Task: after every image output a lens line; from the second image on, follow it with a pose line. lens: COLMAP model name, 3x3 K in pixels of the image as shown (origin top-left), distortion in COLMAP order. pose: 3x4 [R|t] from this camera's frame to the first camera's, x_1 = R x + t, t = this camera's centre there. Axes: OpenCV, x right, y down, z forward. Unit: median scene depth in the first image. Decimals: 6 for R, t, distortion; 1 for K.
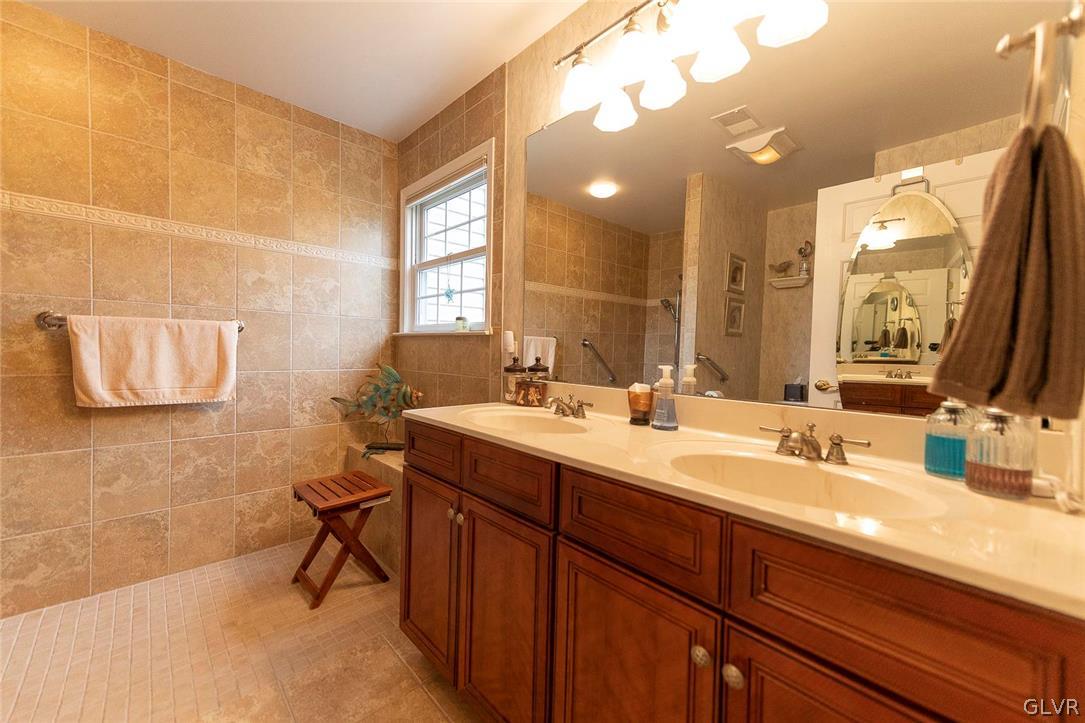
lens RADIAL K [[421.7, 0, 545.6], [0, 421.7, 358.2], [0, 0, 1]] dist [0.016912, -0.000074]
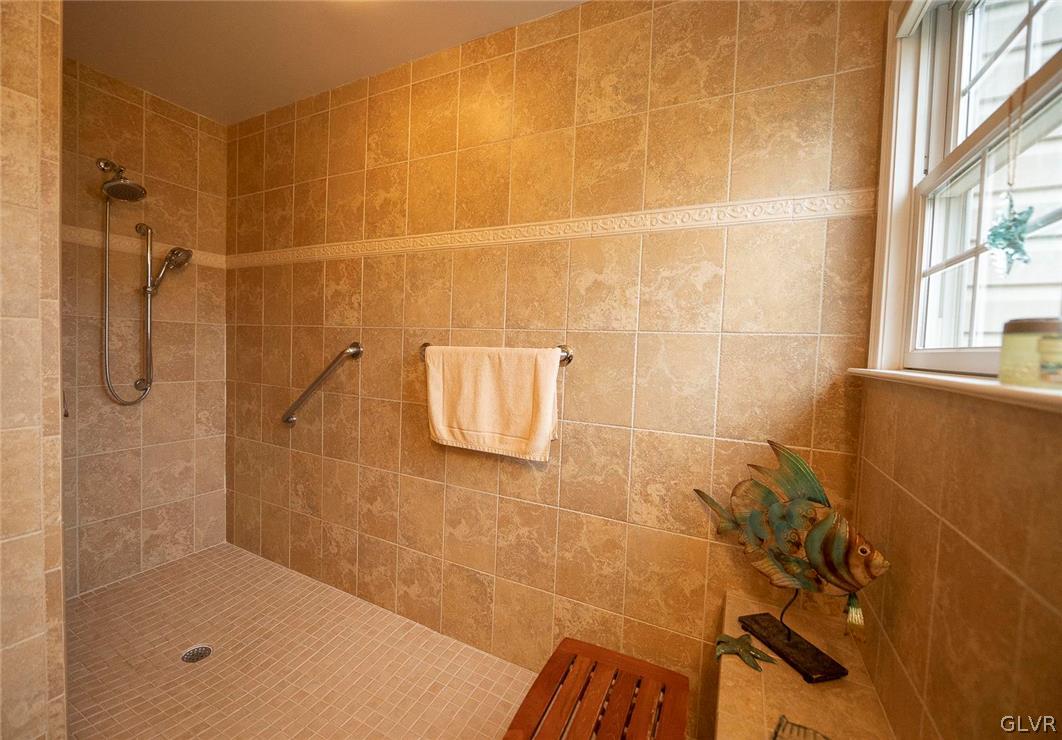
lens RADIAL K [[429.2, 0, 530.1], [0, 429.2, 362.3], [0, 0, 1]] dist [-0.007053, -0.000485]
pose [[0.309569, 0.028096, -0.950462, -0.076099], [-0.050594, 0.998634, 0.013041, -0.068561], [0.949530, 0.044051, 0.310568, 0.718030]]
